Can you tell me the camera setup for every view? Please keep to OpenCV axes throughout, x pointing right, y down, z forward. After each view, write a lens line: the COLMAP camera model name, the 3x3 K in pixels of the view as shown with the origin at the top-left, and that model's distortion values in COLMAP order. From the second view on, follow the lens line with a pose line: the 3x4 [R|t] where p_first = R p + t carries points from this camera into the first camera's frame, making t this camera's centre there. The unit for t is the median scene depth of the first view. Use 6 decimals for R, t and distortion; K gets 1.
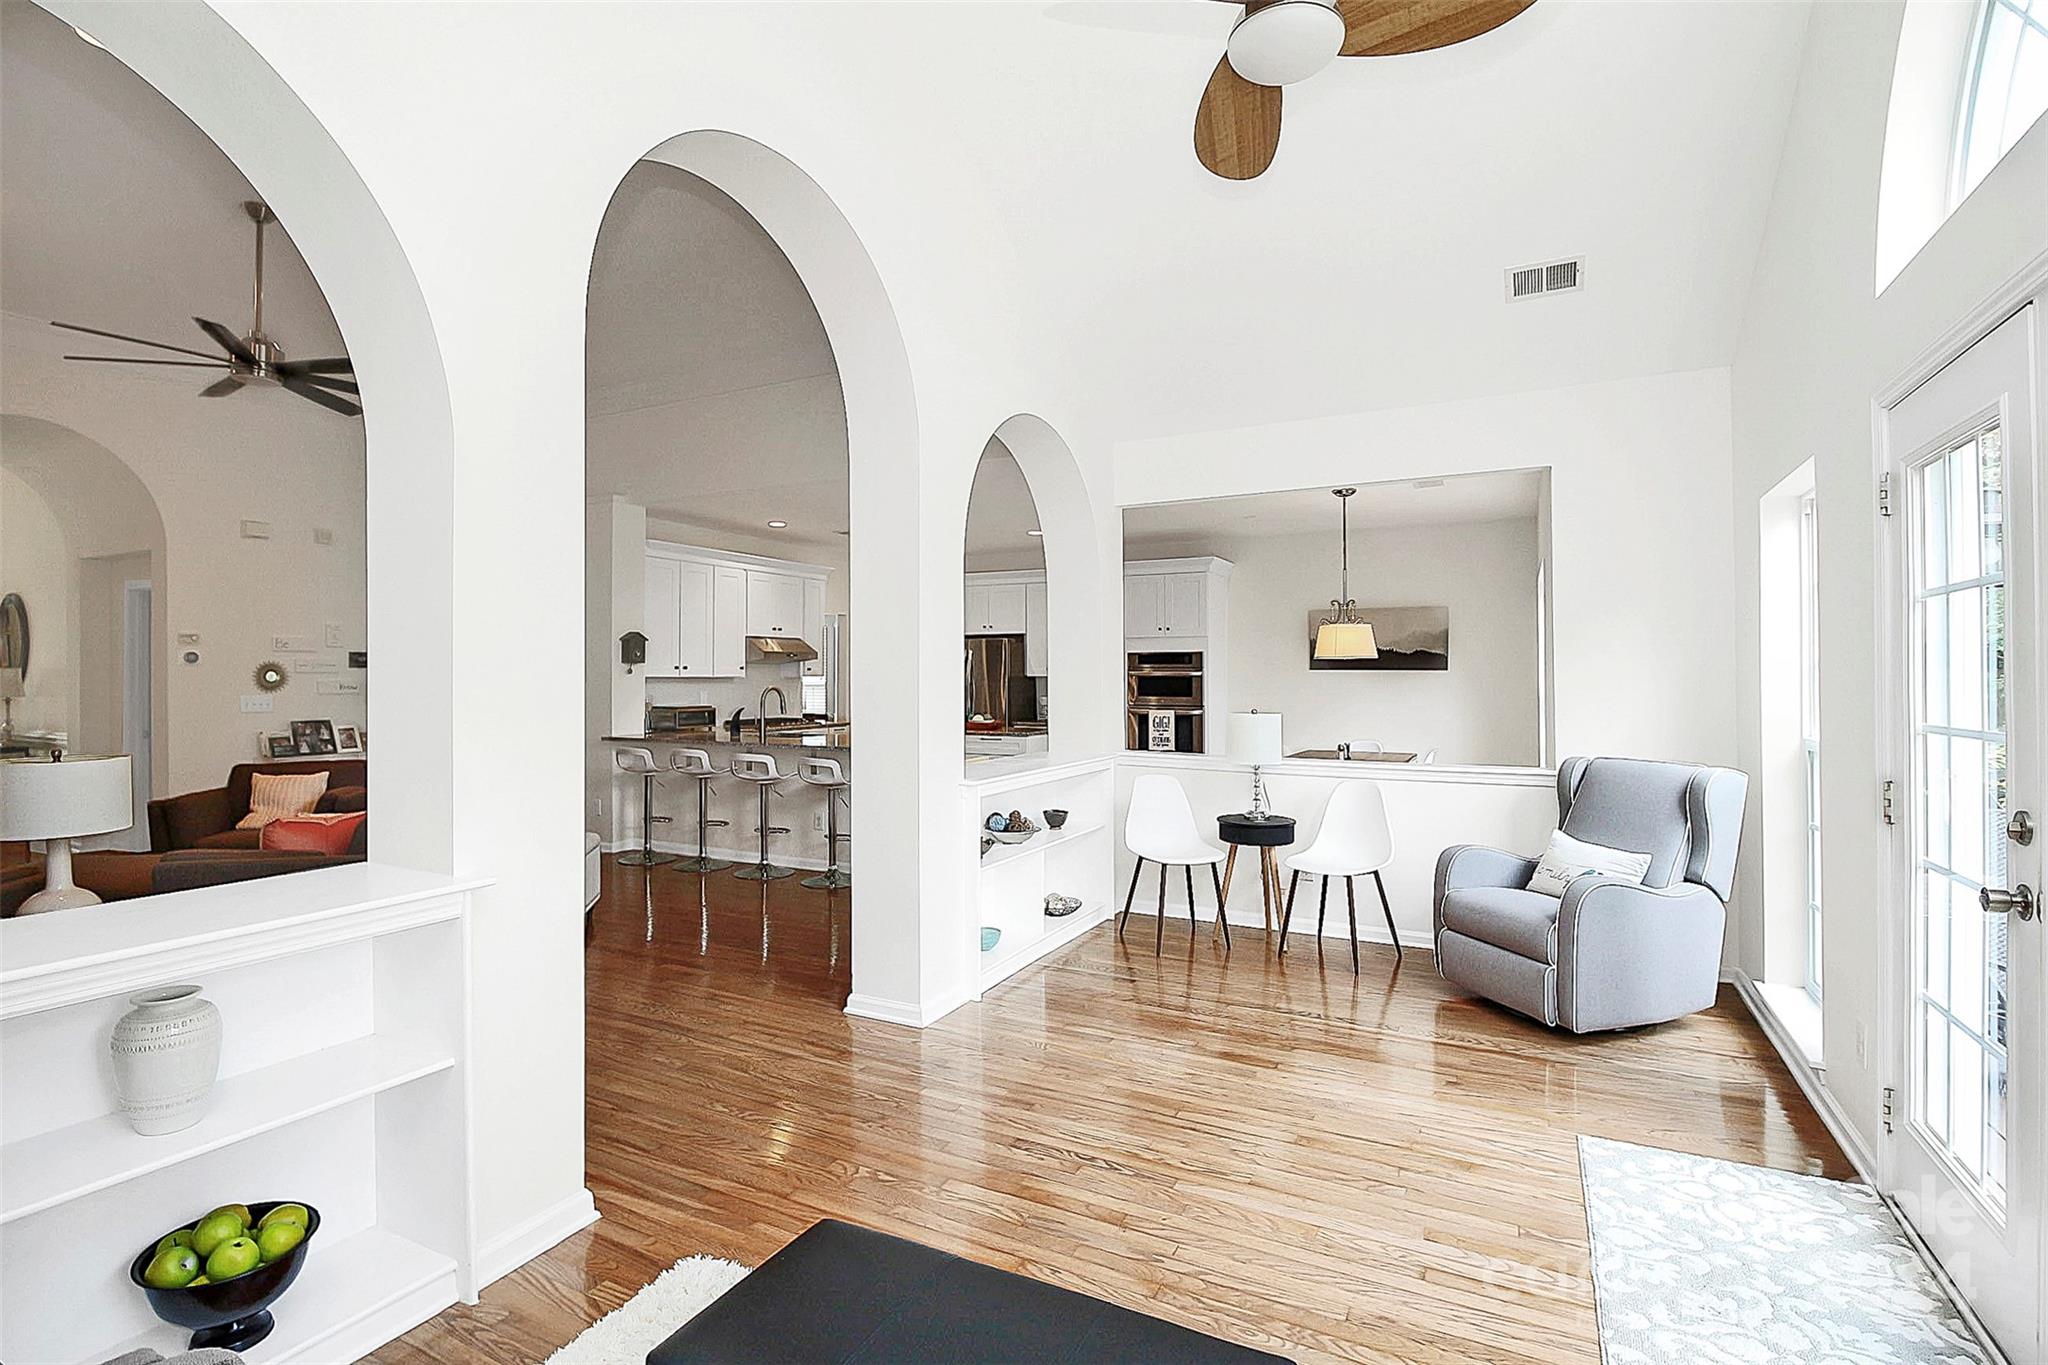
lens RADIAL K [[956.2, 0, 1022.7], [0, 956.2, 676.2], [0, 0, 1]] dist [-0.005019, -0.005254]
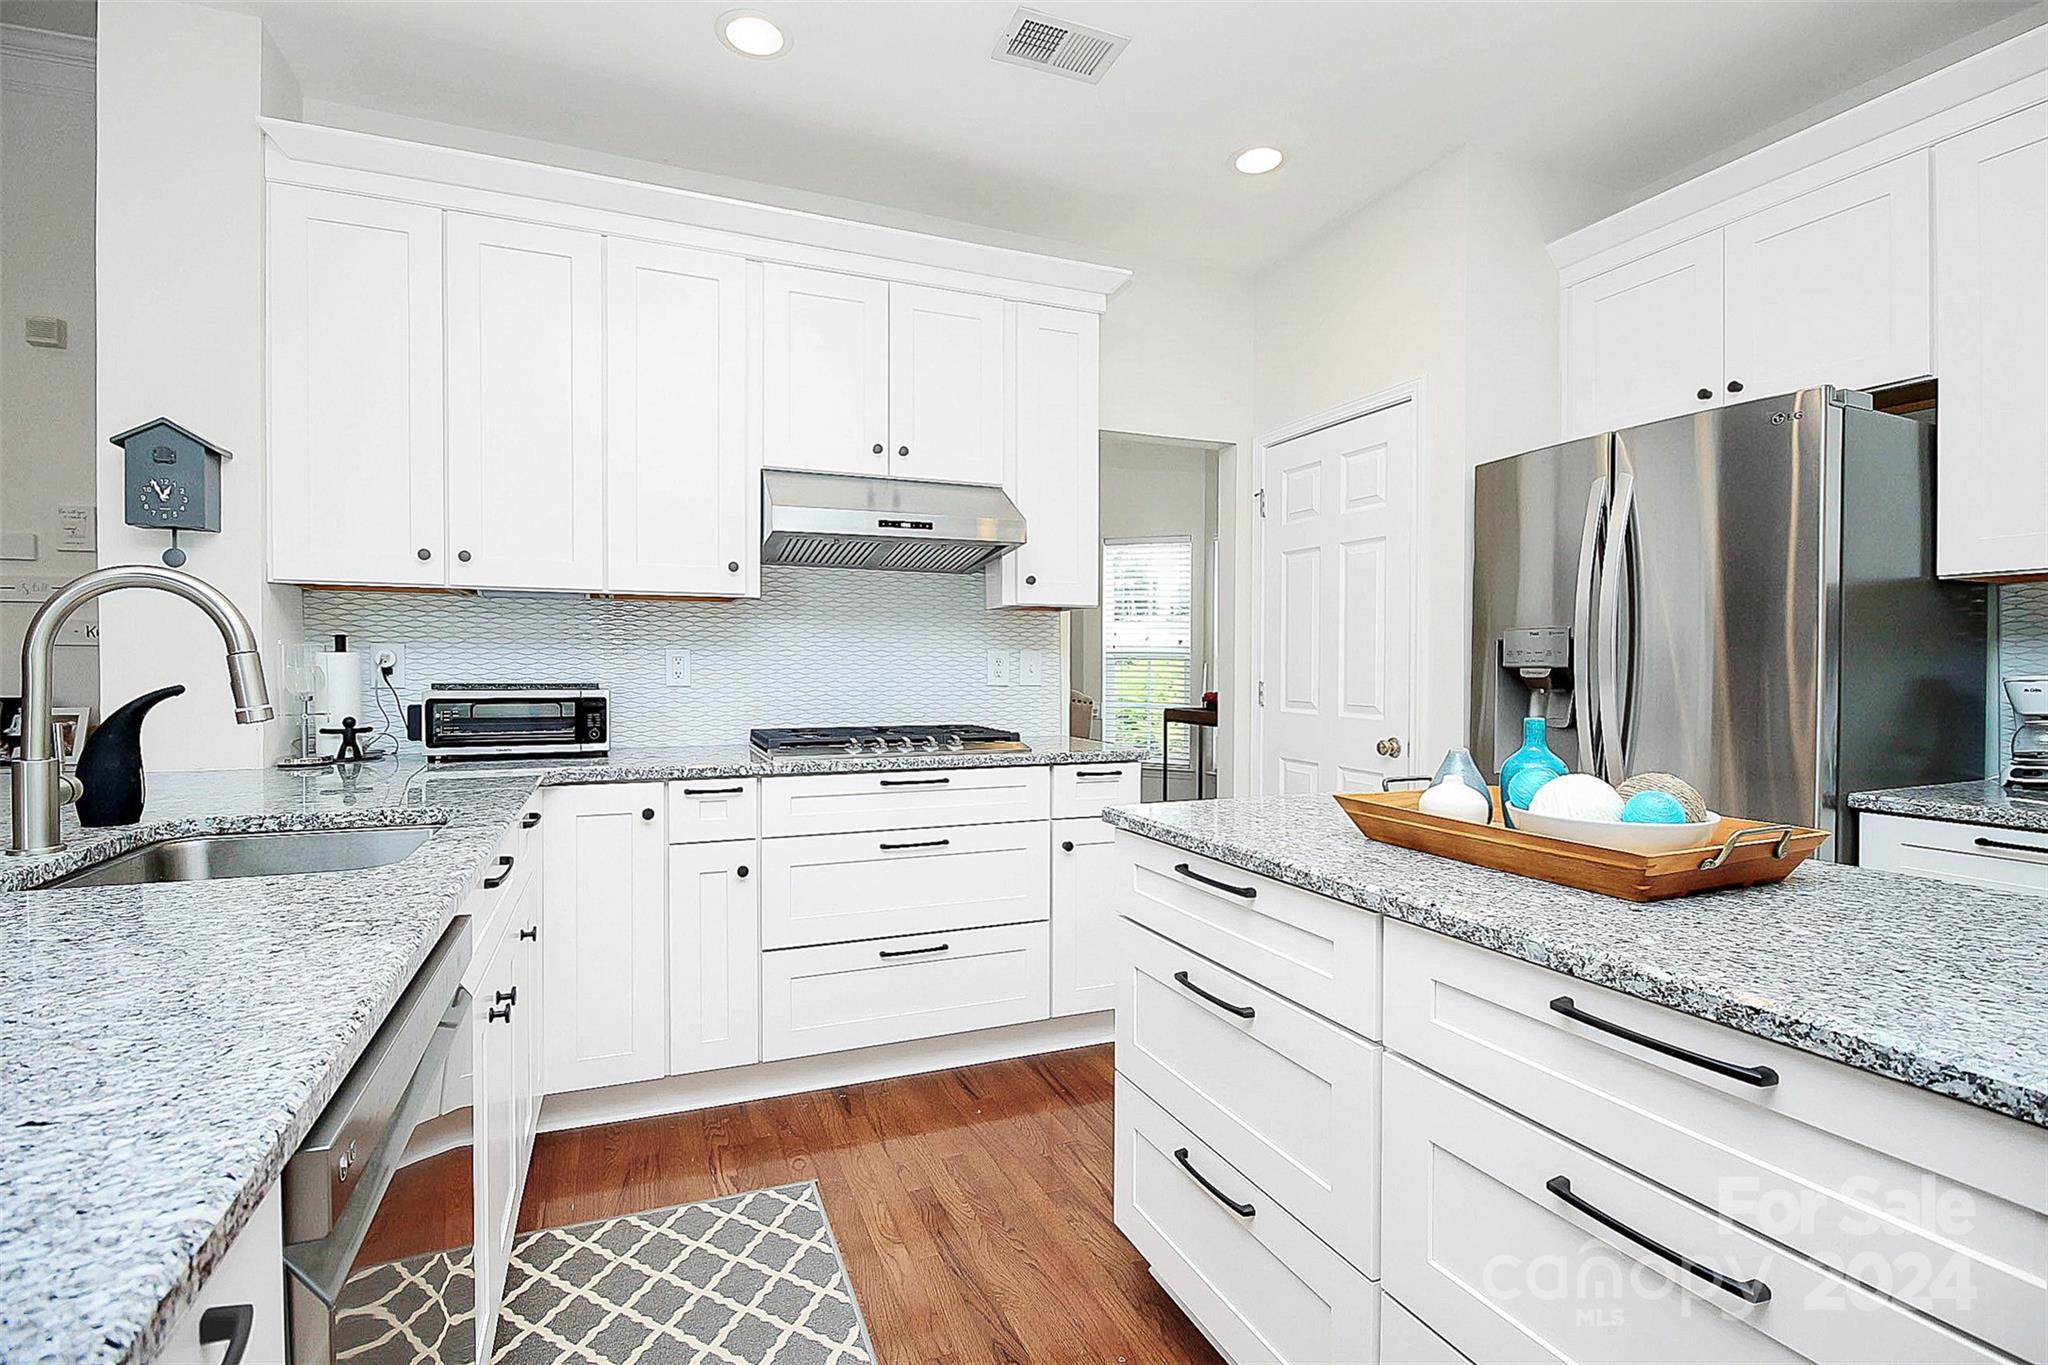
lens RADIAL K [[956.2, 0, 1019.4], [0, 956.2, 679.1], [0, 0, 1]] dist [-0.005019, -0.005254]
pose [[0.762252, 0.012020, -0.647169, -0.017232], [-0.002950, 0.999882, 0.015097, 0.024373], [0.647274, -0.009598, 0.762197, 0.843063]]
